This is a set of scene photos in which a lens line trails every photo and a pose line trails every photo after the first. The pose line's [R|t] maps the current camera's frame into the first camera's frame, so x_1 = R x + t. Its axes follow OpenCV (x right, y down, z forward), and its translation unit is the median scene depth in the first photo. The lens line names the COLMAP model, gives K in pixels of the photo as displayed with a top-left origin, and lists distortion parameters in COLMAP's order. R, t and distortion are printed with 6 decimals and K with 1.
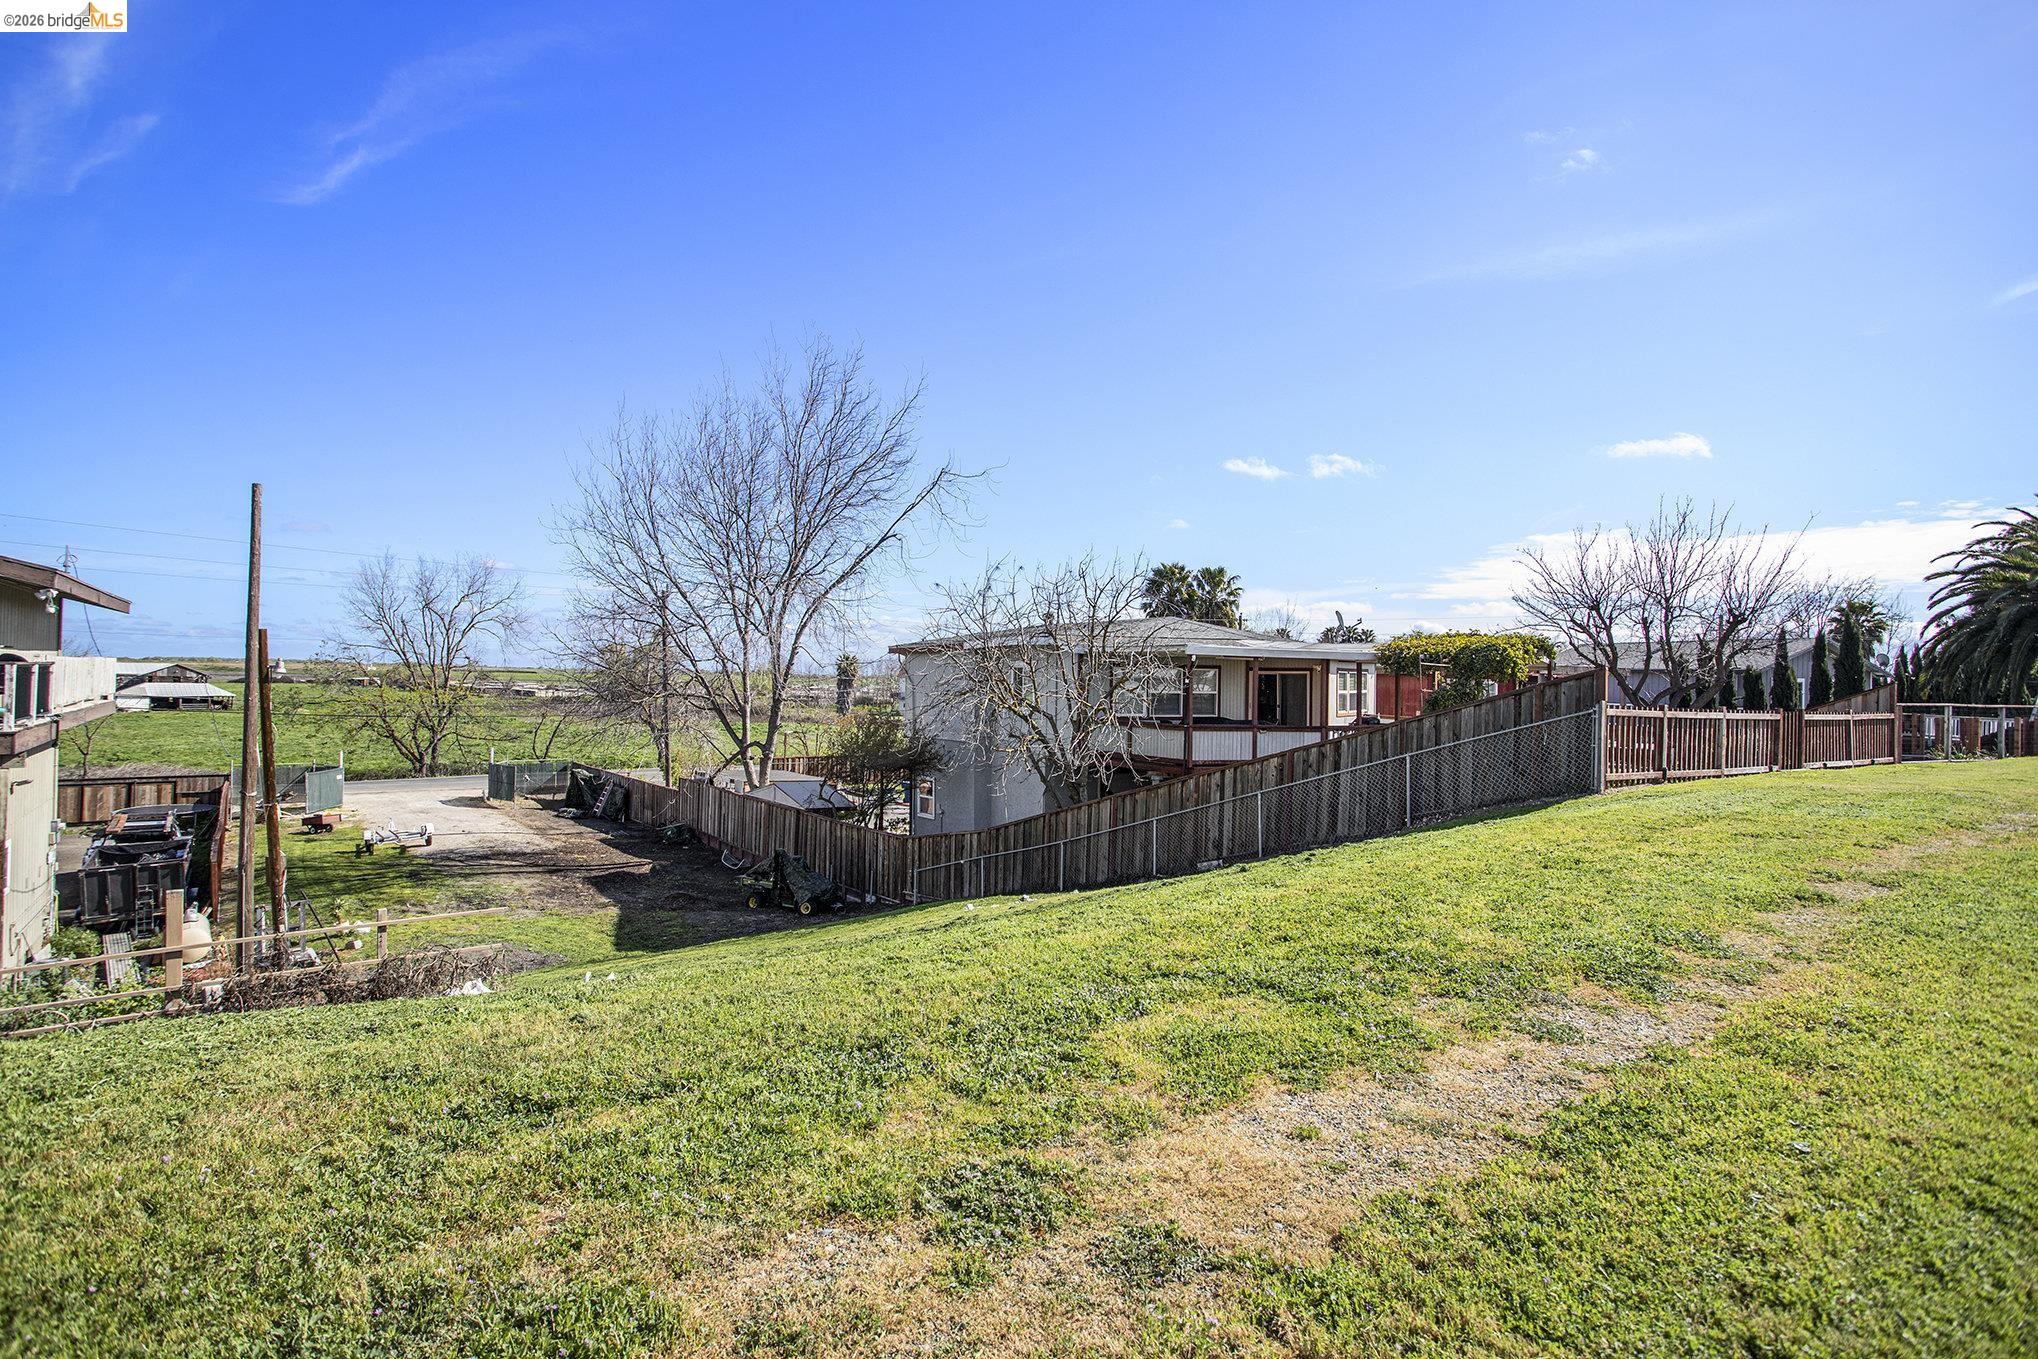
lens RADIAL K [[998.1, 0, 997.5], [0, 998.1, 666.1], [0, 0, 1]] dist [-0.088308, 0.049814]
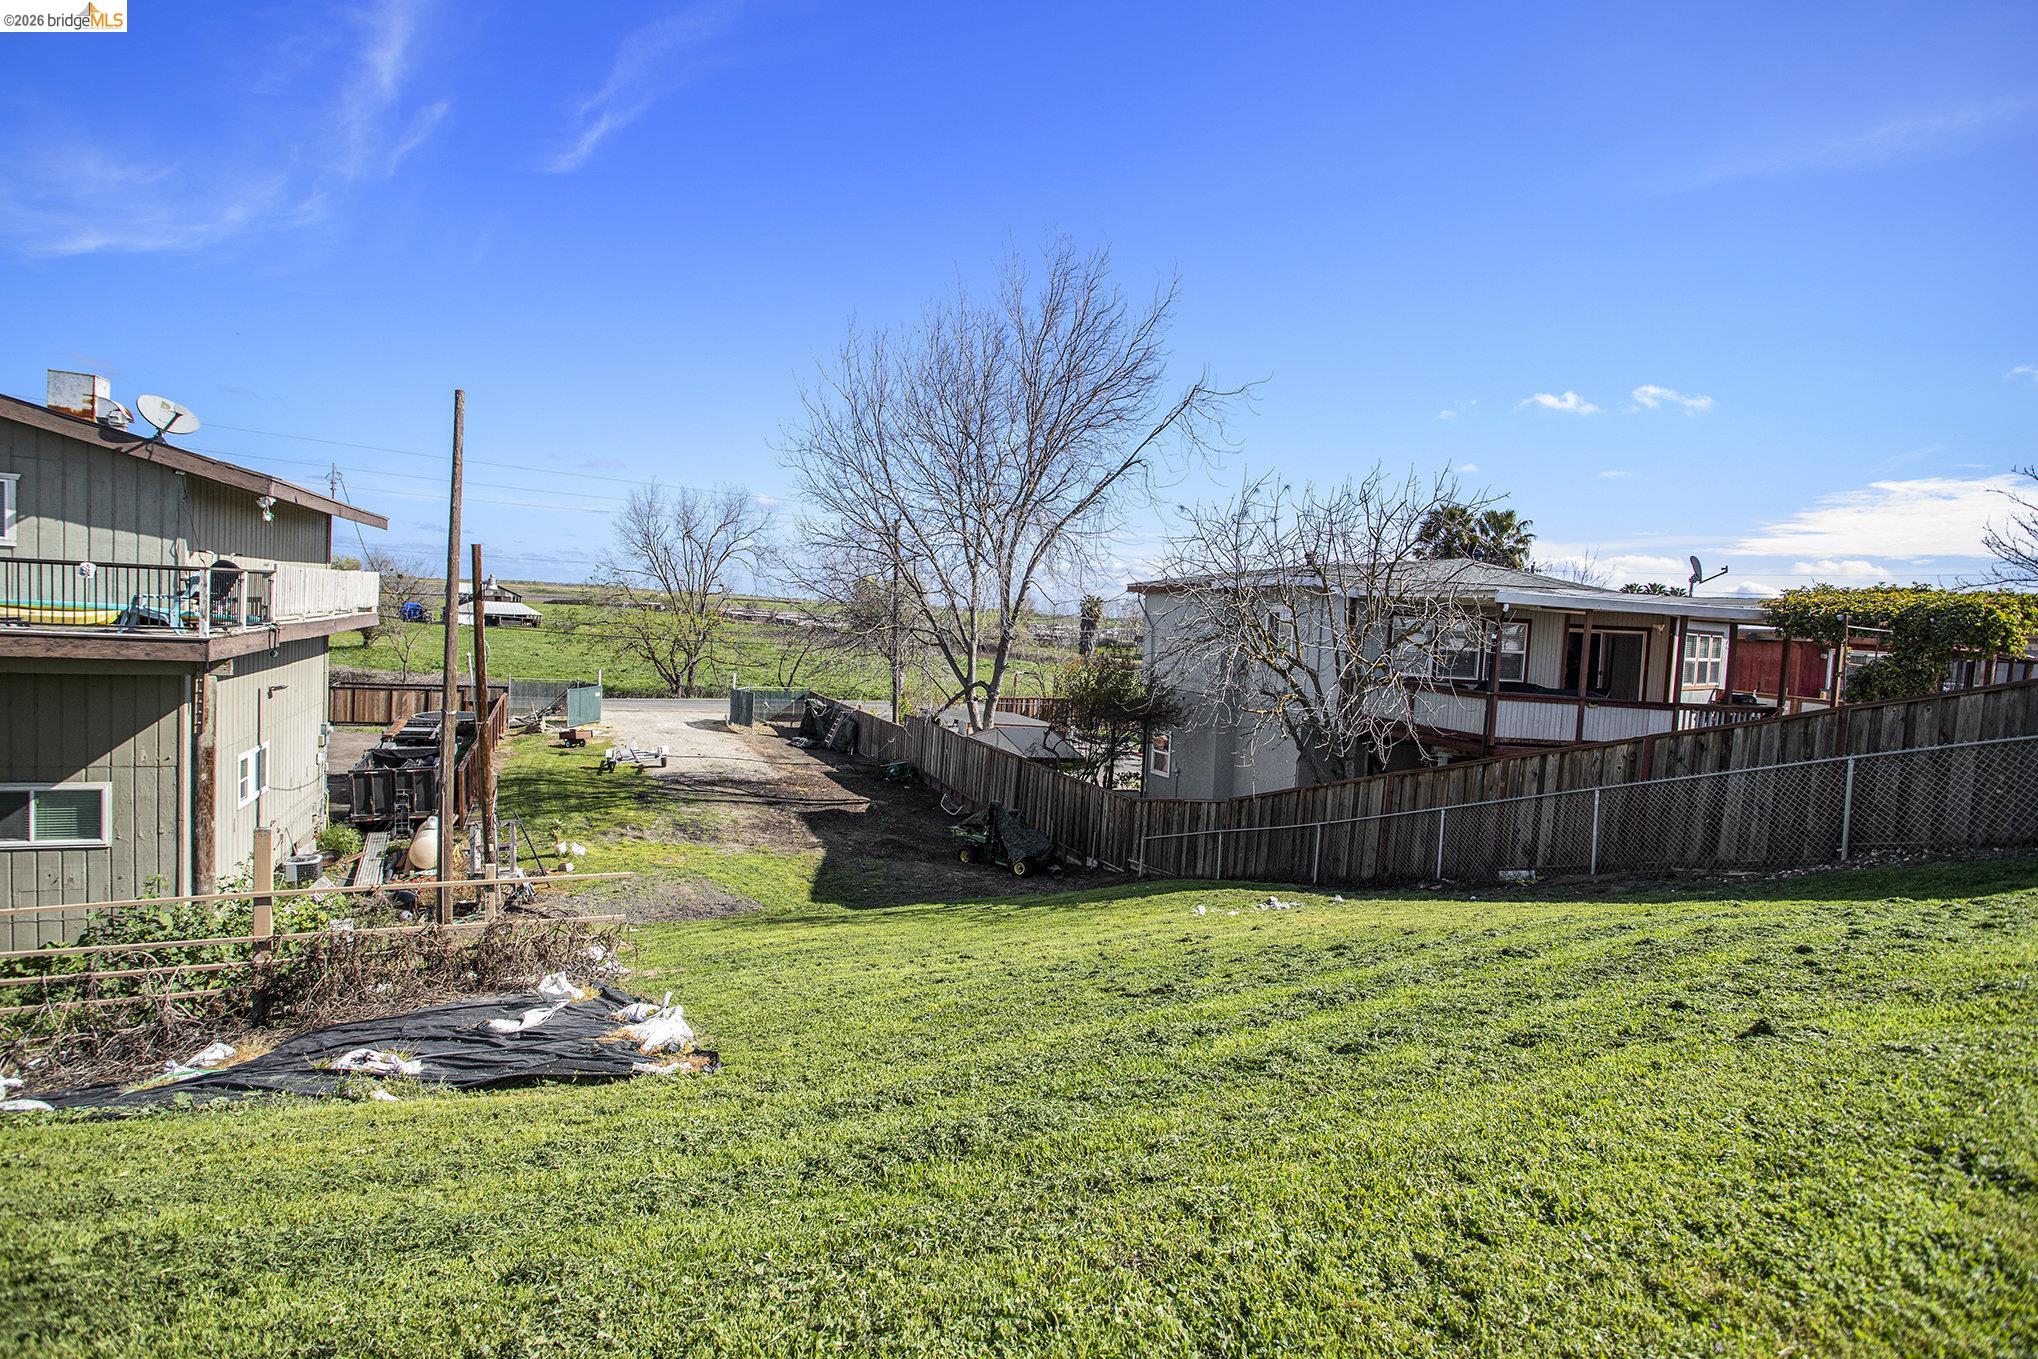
lens RADIAL K [[998.1, 0, 997.5], [0, 998.1, 666.1], [0, 0, 1]] dist [-0.088308, 0.049814]
pose [[0.969347, 0.049528, -0.240651, -0.002315], [-0.035579, 0.997444, 0.061971, 0.002787], [0.243105, -0.051509, 0.968631, 0.098435]]
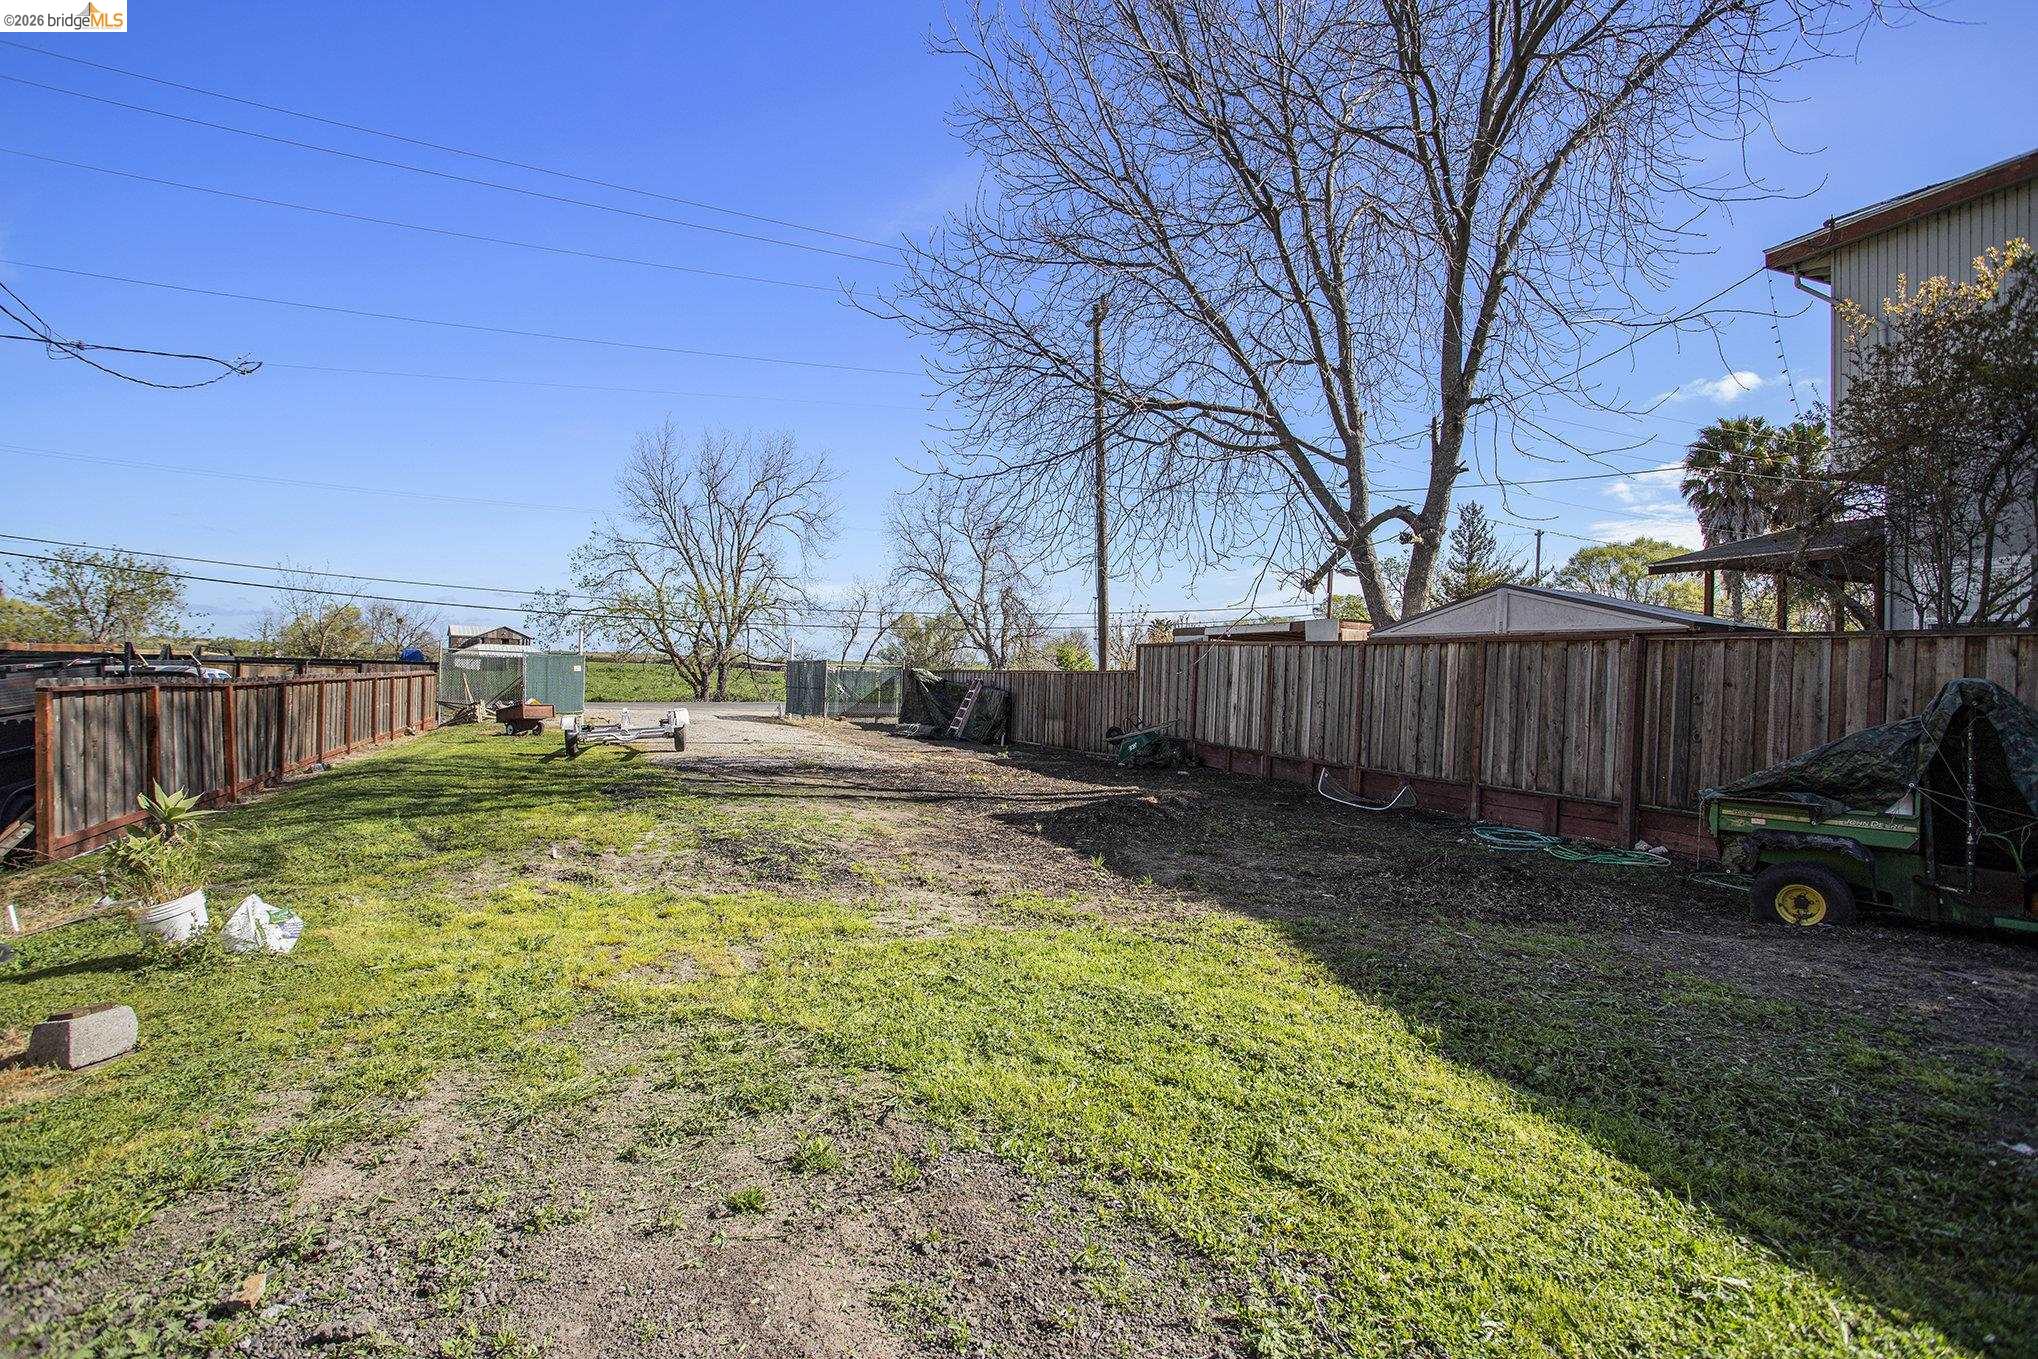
lens RADIAL K [[998.1, 0, 997.5], [0, 998.1, 666.1], [0, 0, 1]] dist [-0.088308, 0.049814]
pose [[0.964320, 0.006963, -0.264648, -0.321825], [-0.005722, 0.999969, 0.005459, 0.152981], [0.264677, -0.003750, 0.964330, 0.609502]]
